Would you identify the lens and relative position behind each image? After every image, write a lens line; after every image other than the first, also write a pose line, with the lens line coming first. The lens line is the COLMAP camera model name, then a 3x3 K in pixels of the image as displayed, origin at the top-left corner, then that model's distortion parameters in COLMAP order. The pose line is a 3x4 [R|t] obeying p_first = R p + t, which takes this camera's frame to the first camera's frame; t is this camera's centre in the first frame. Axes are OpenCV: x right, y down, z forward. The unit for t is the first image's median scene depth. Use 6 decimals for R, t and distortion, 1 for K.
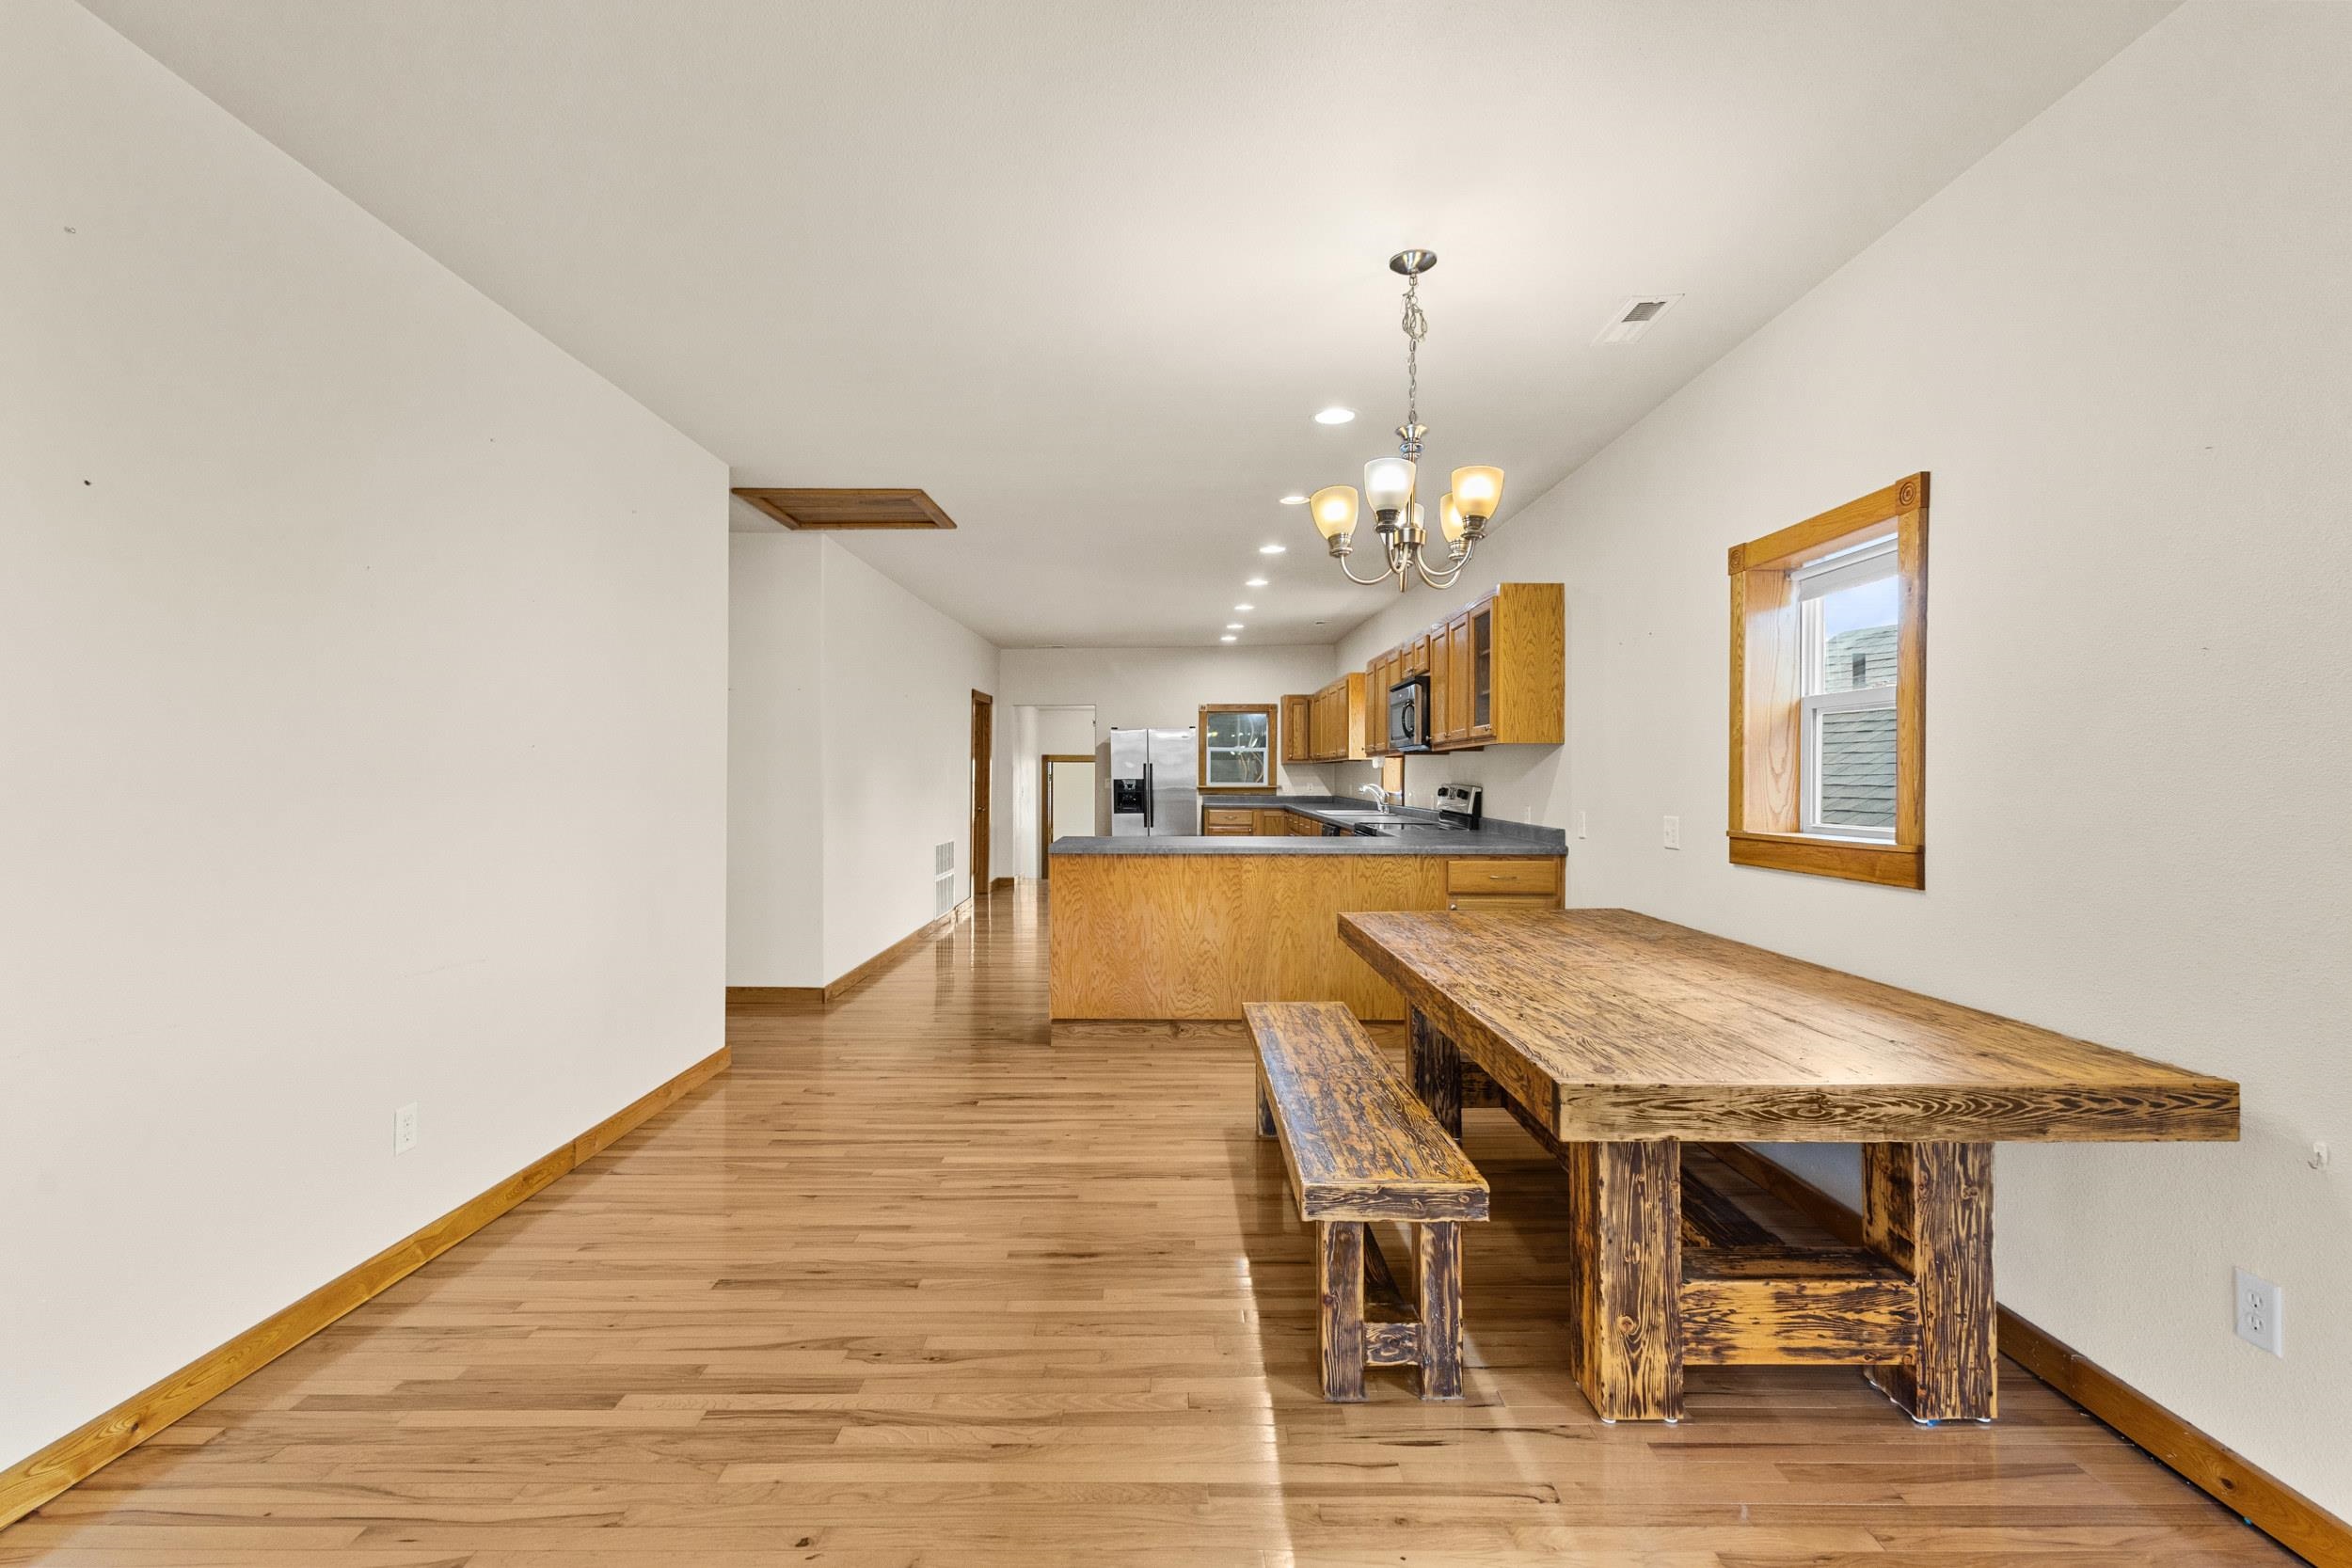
lens RADIAL K [[1075.8, 0, 1167.5], [0, 1075.8, 776.9], [0, 0, 1]] dist [0.000122, -0.000126]
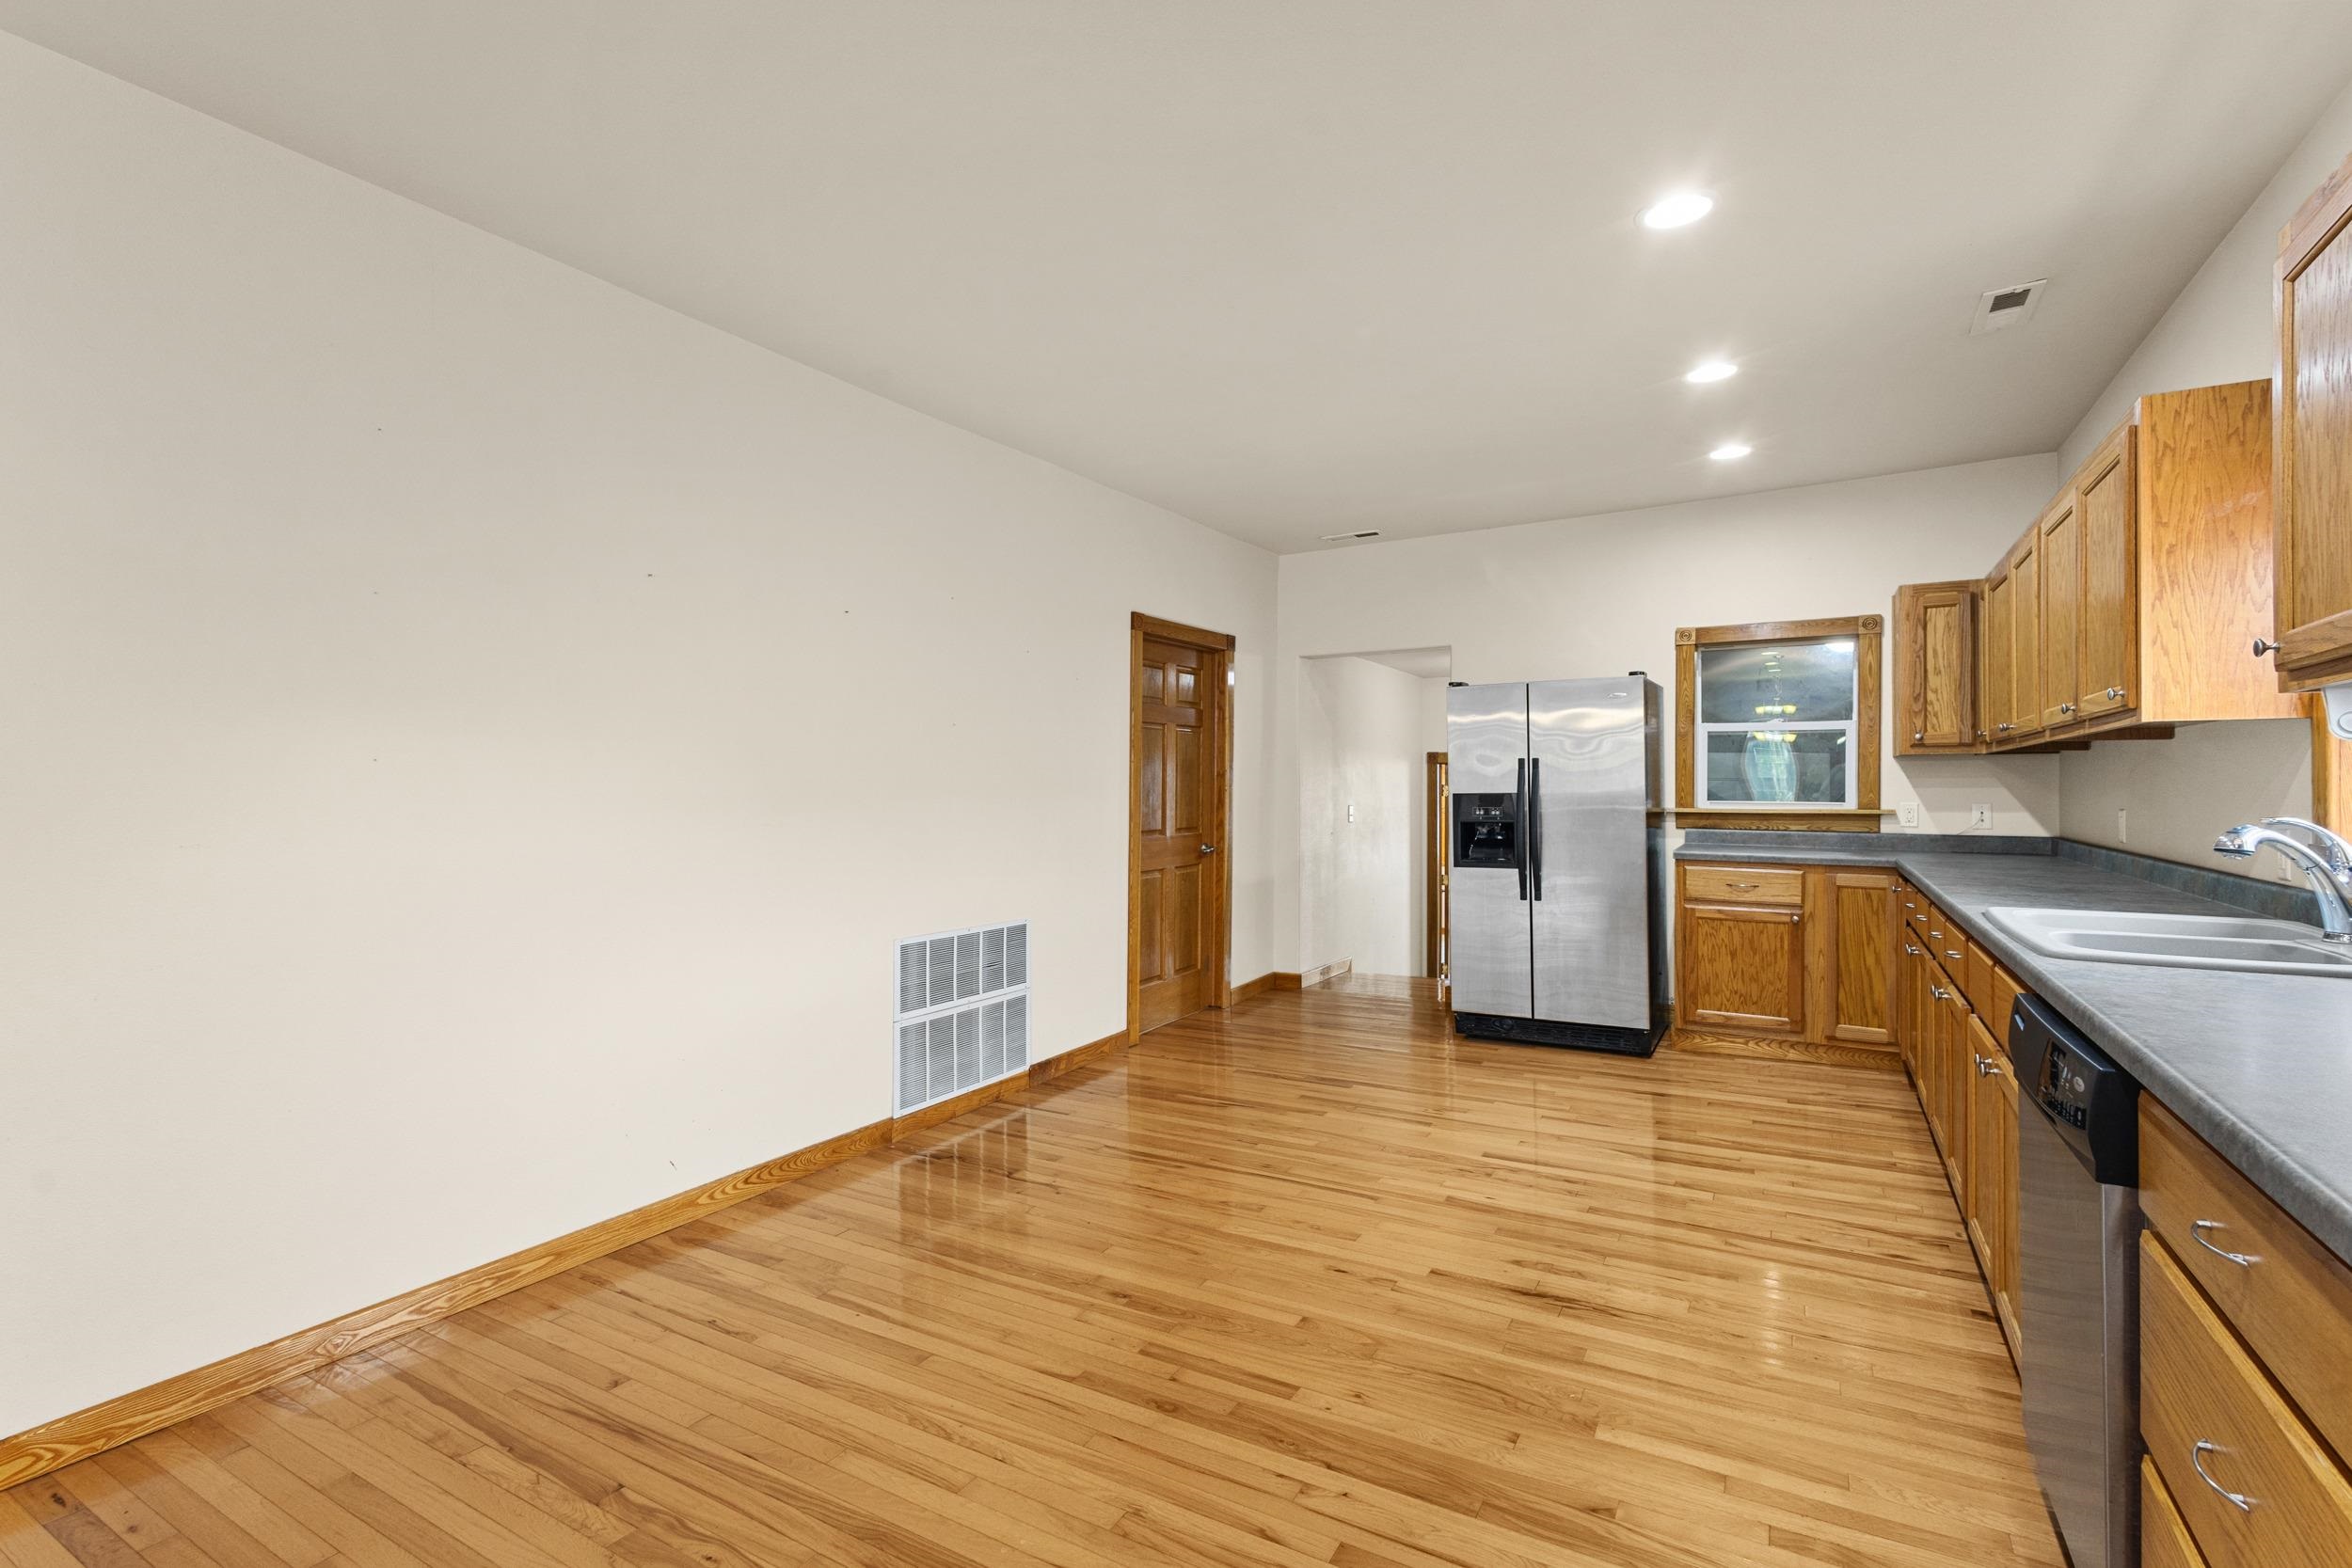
lens RADIAL K [[1075.8, 0, 1164.8], [0, 1075.8, 783.7], [0, 0, 1]] dist [0.000122, -0.000126]
pose [[0.864114, -0.003620, -0.503284, 0.076705], [0.000514, 0.999980, -0.006310, 0.000533], [0.503297, 0.005194, 0.864098, 0.534612]]
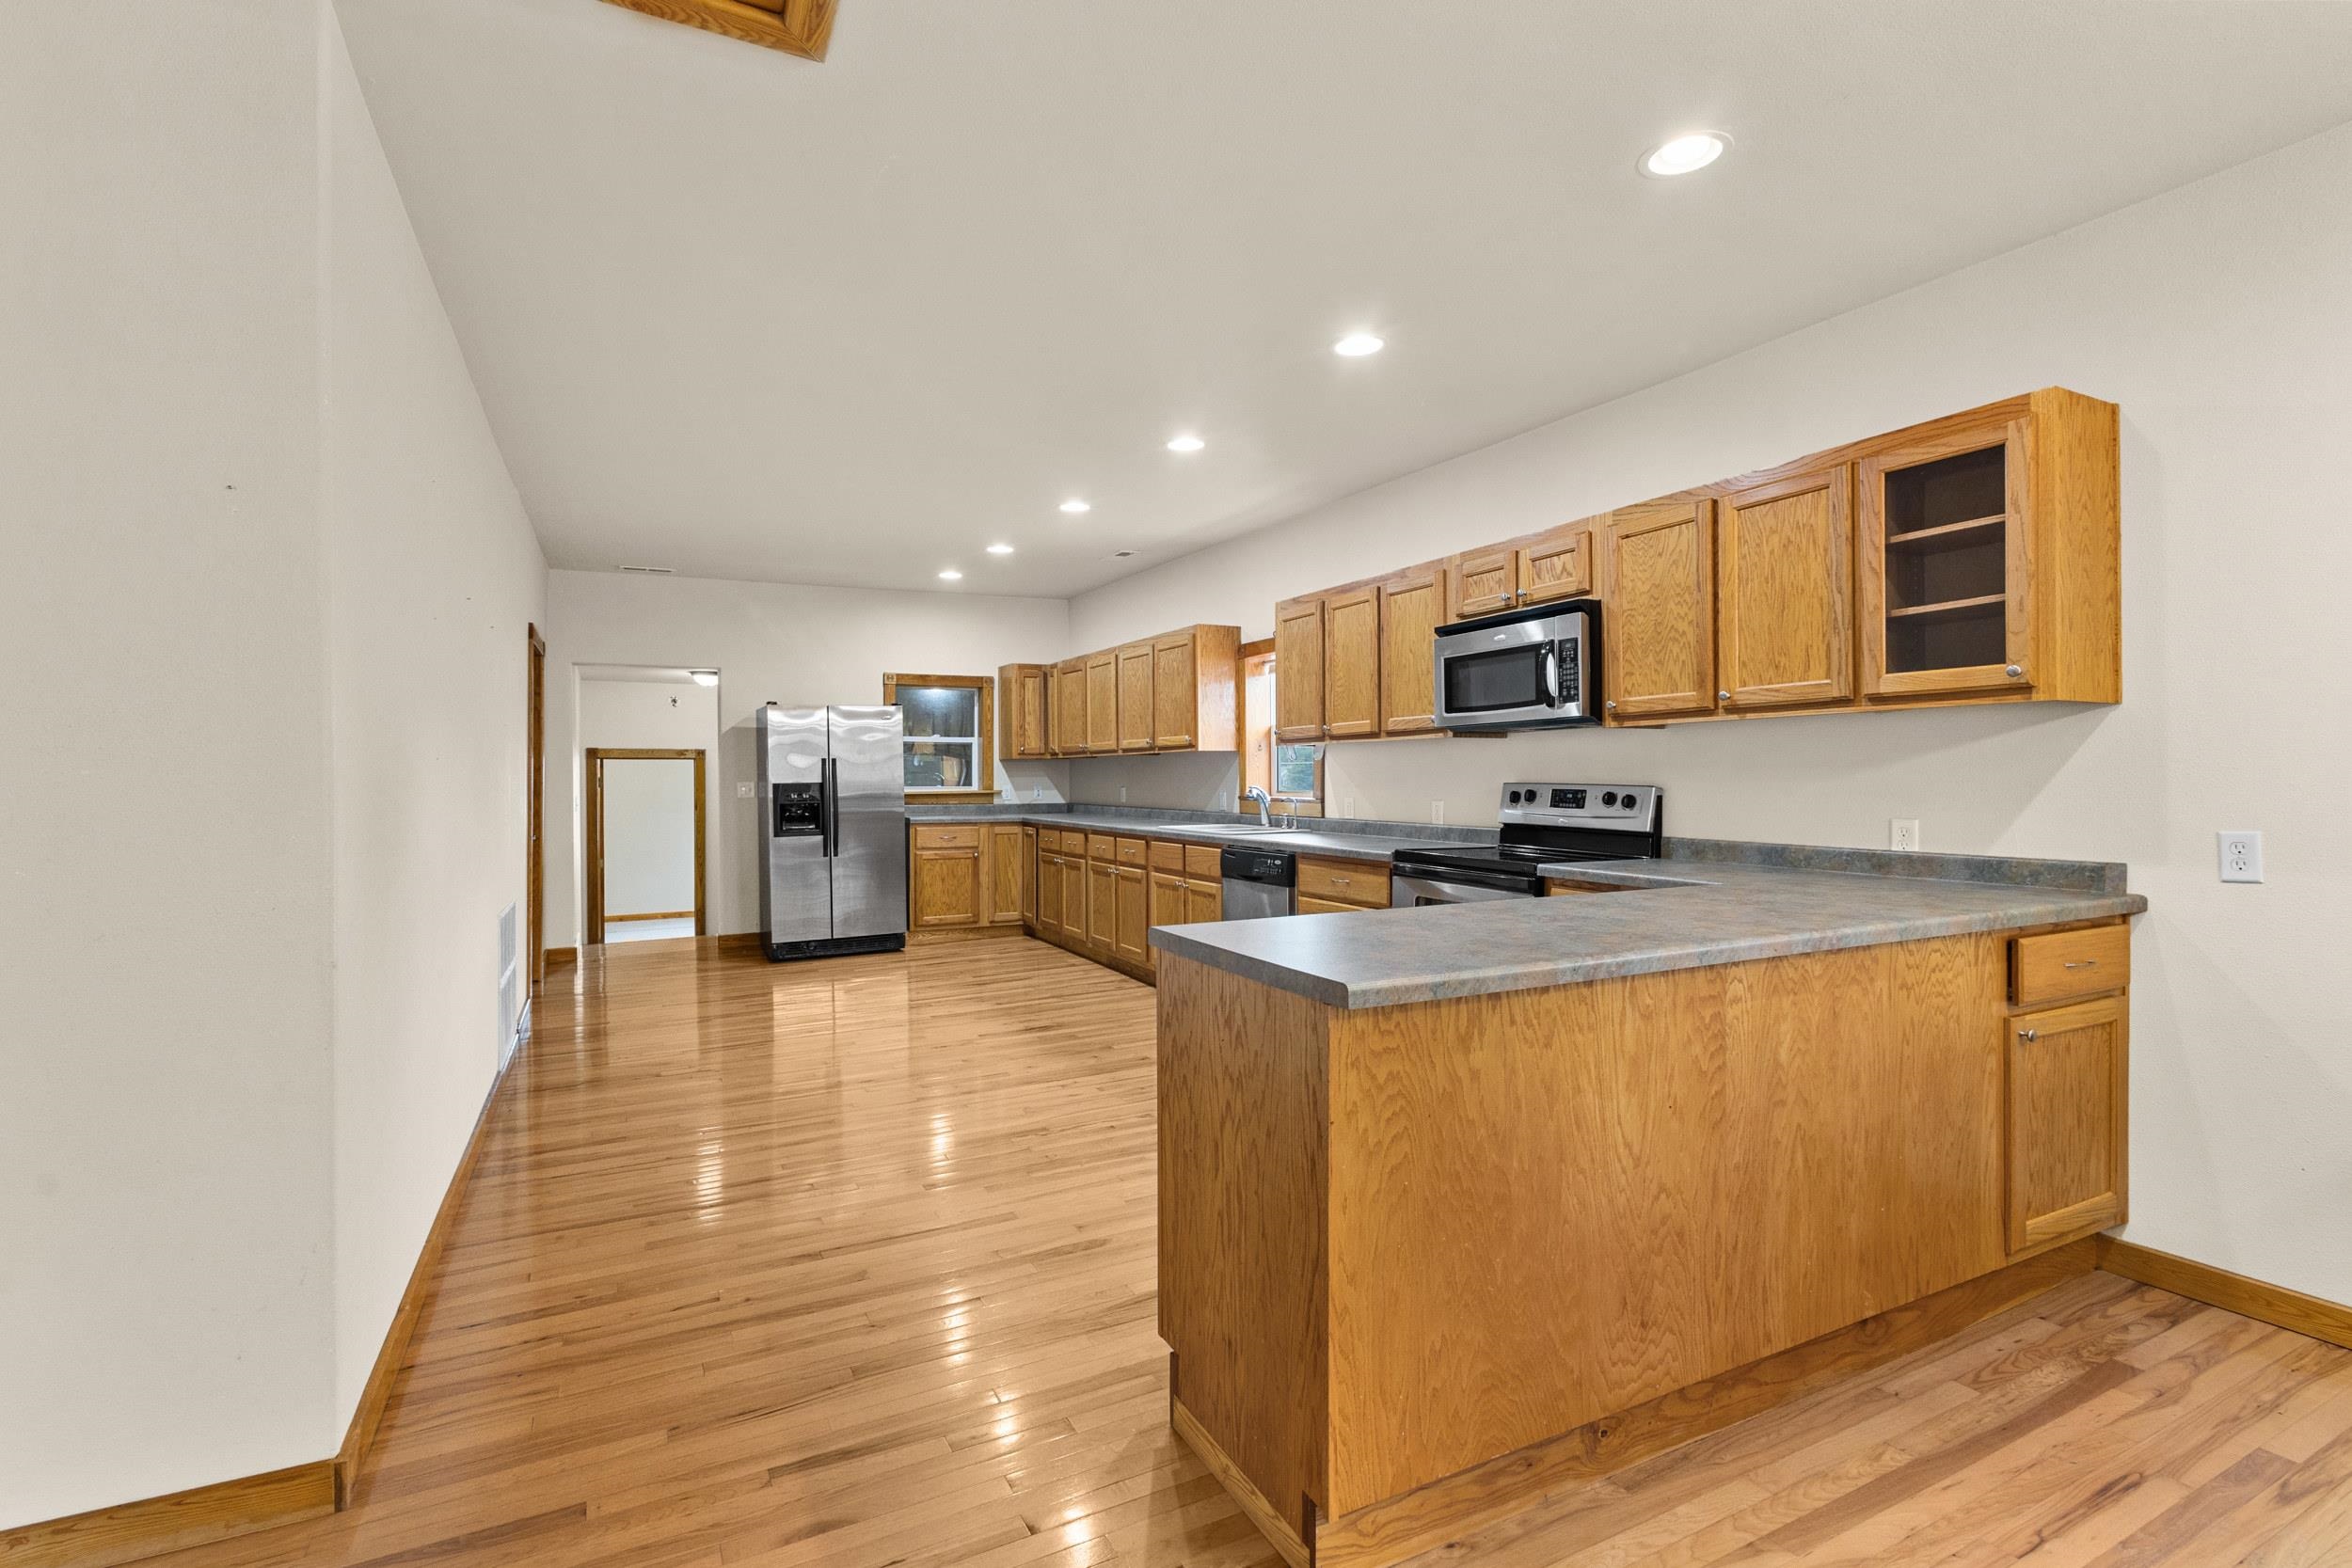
lens RADIAL K [[1075.8, 0, 1164.8], [0, 1075.8, 782.2], [0, 0, 1]] dist [0.000122, -0.000126]
pose [[0.889361, -0.008597, 0.457126, -0.134411], [0.008022, 0.999963, 0.003199, 0.001269], [-0.457136, 0.000822, 0.889396, 0.332205]]
